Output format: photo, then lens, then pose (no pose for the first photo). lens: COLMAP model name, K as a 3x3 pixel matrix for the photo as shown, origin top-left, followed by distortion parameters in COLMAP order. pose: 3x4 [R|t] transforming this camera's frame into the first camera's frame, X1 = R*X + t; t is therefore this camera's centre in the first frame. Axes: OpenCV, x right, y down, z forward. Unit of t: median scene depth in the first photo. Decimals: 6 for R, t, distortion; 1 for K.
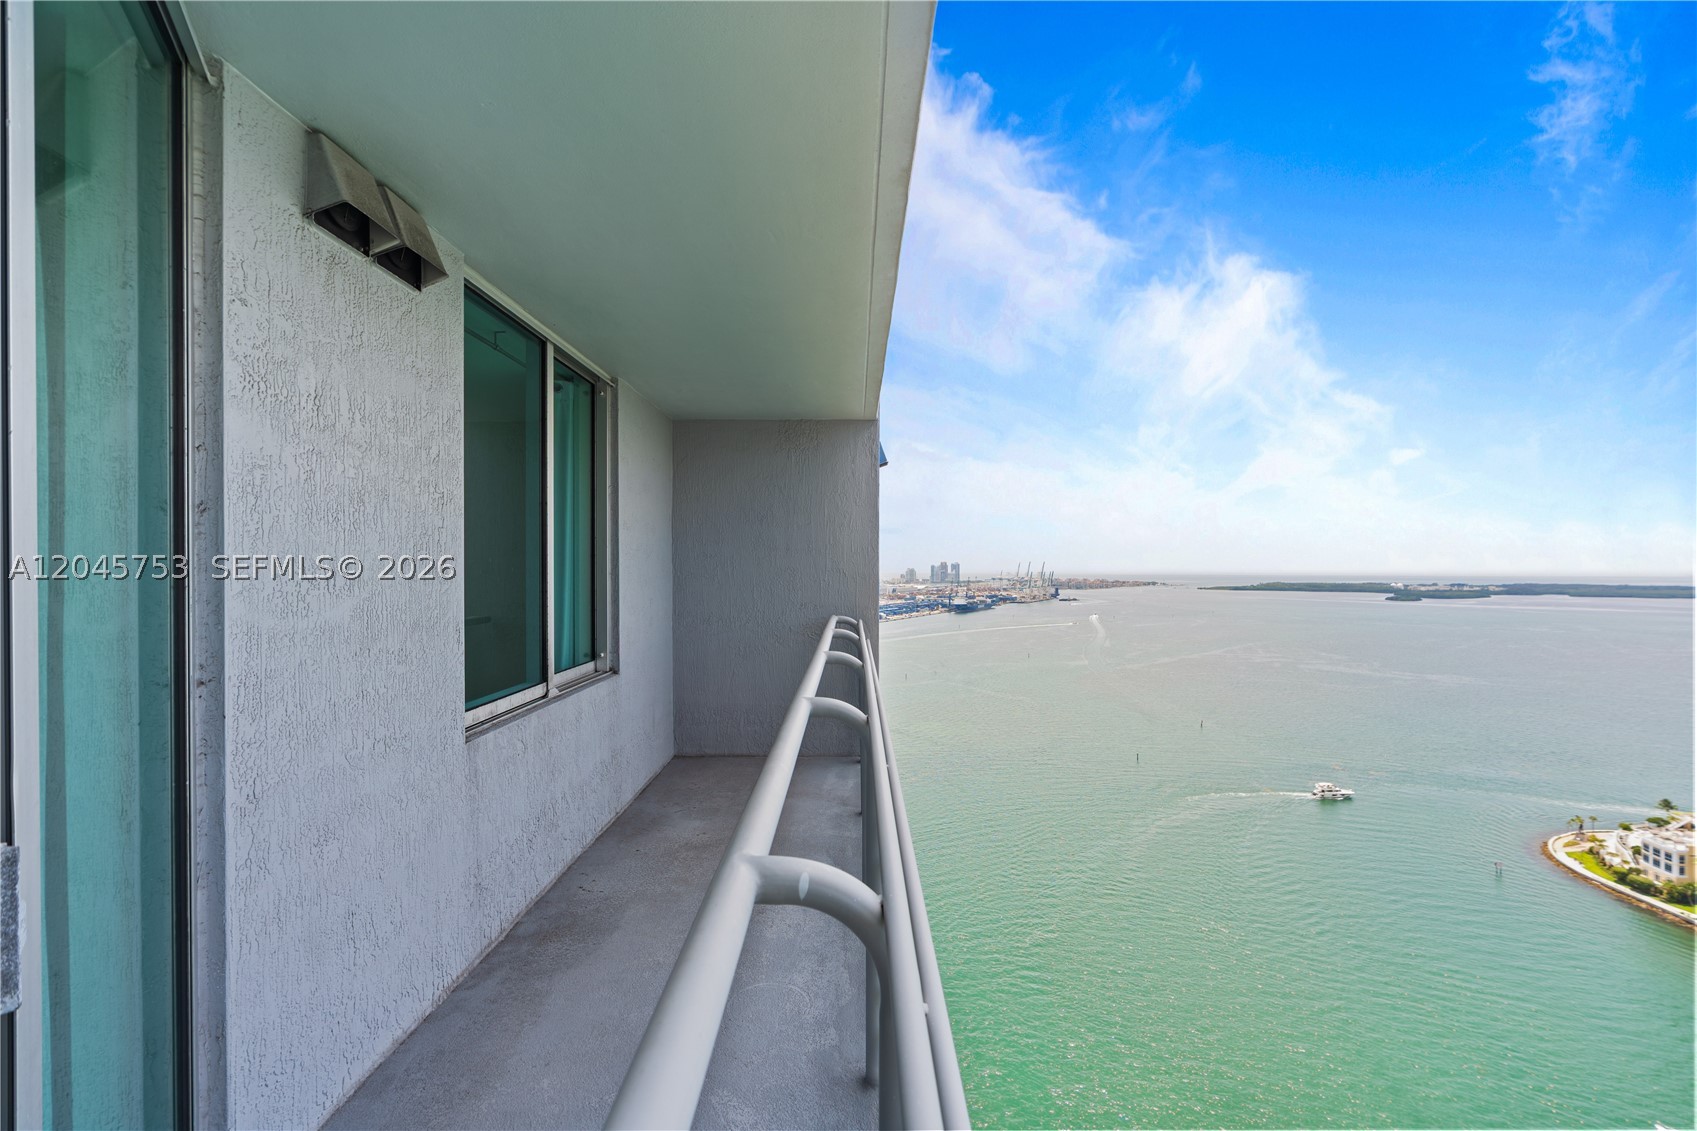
lens RADIAL K [[757.5, 0, 849.7], [0, 757.5, 570.8], [0, 0, 1]] dist [-0.007223, 0.002647]
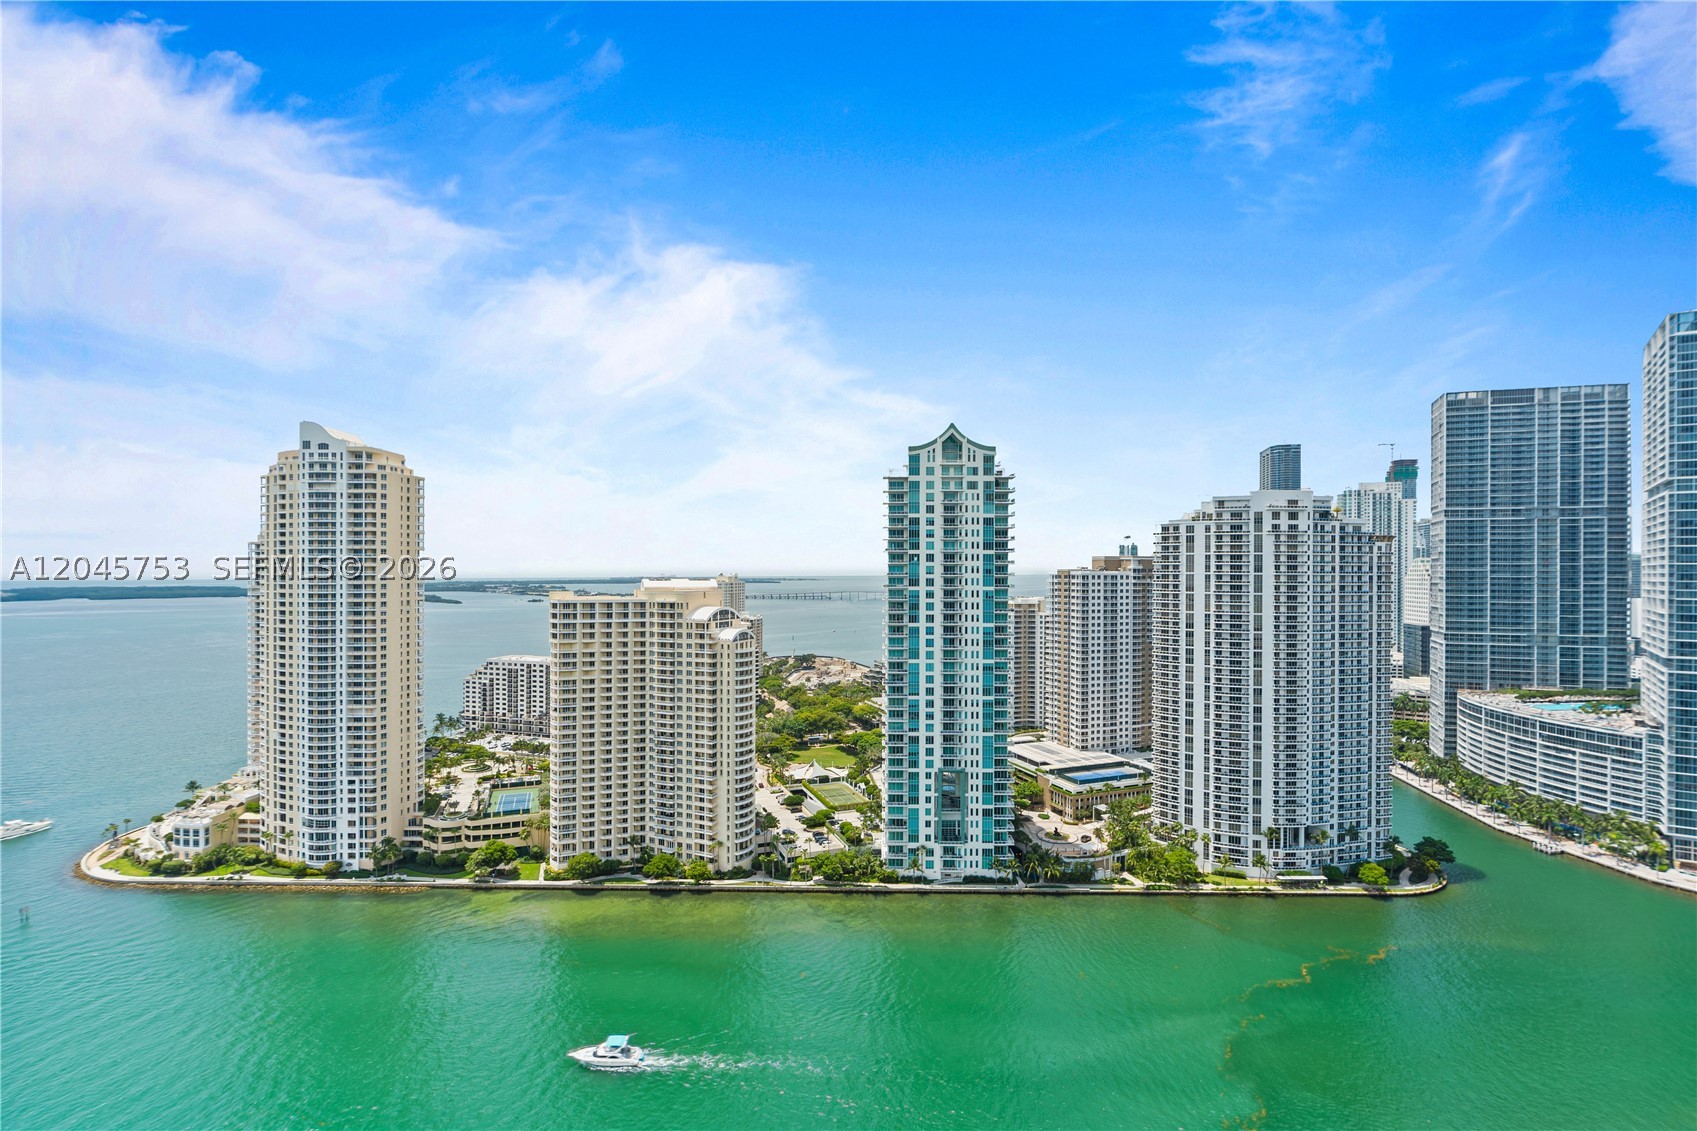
lens RADIAL K [[757.5, 0, 860.0], [0, 757.5, 569.0], [0, 0, 1]] dist [-0.007223, 0.002647]
pose [[0.009766, 0.001511, 0.999951, -0.231228], [0.003837, 0.999991, -0.001549, -0.035151], [-0.999945, 0.003852, 0.009760, 0.595744]]
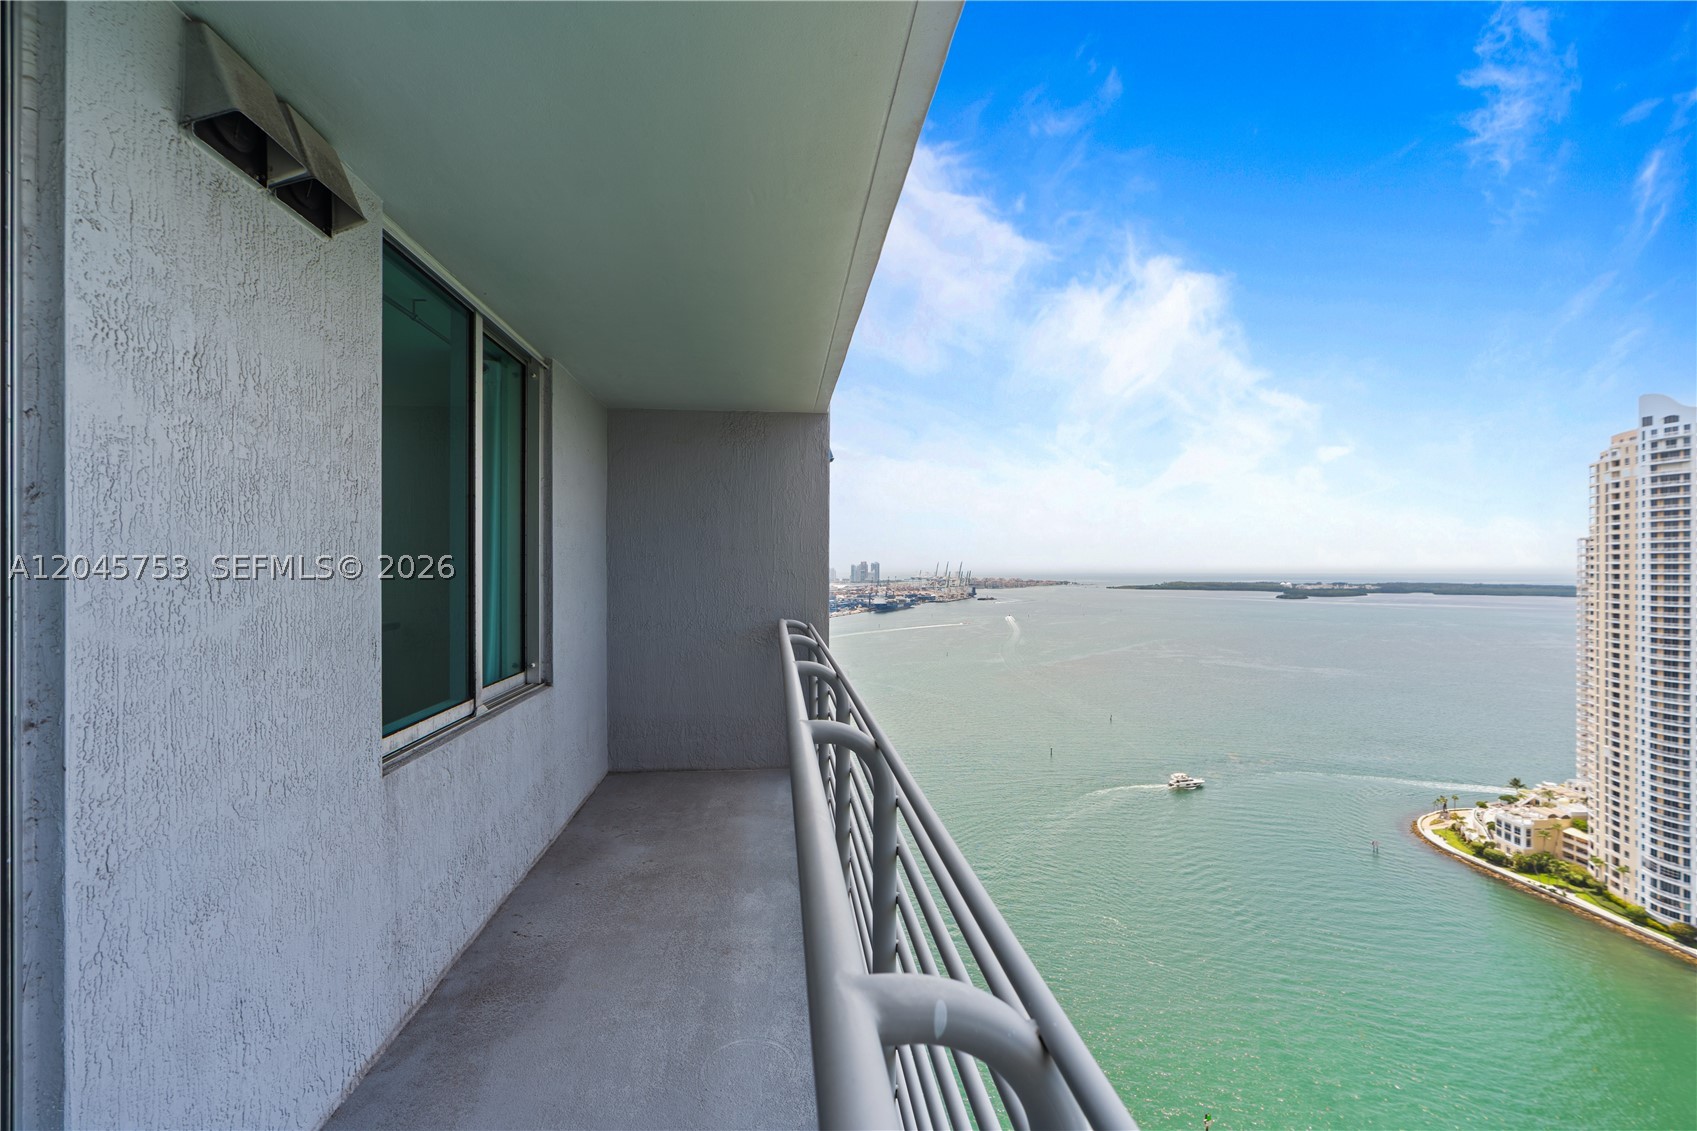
lens RADIAL K [[757.5, 0, 845.9], [0, 757.5, 566.9], [0, 0, 1]] dist [-0.007223, 0.002647]
pose [[0.994971, 0.001284, 0.100152, -0.013542], [-0.000815, 0.999988, -0.004727, -0.000641], [-0.100157, 0.004622, 0.994961, 0.018353]]
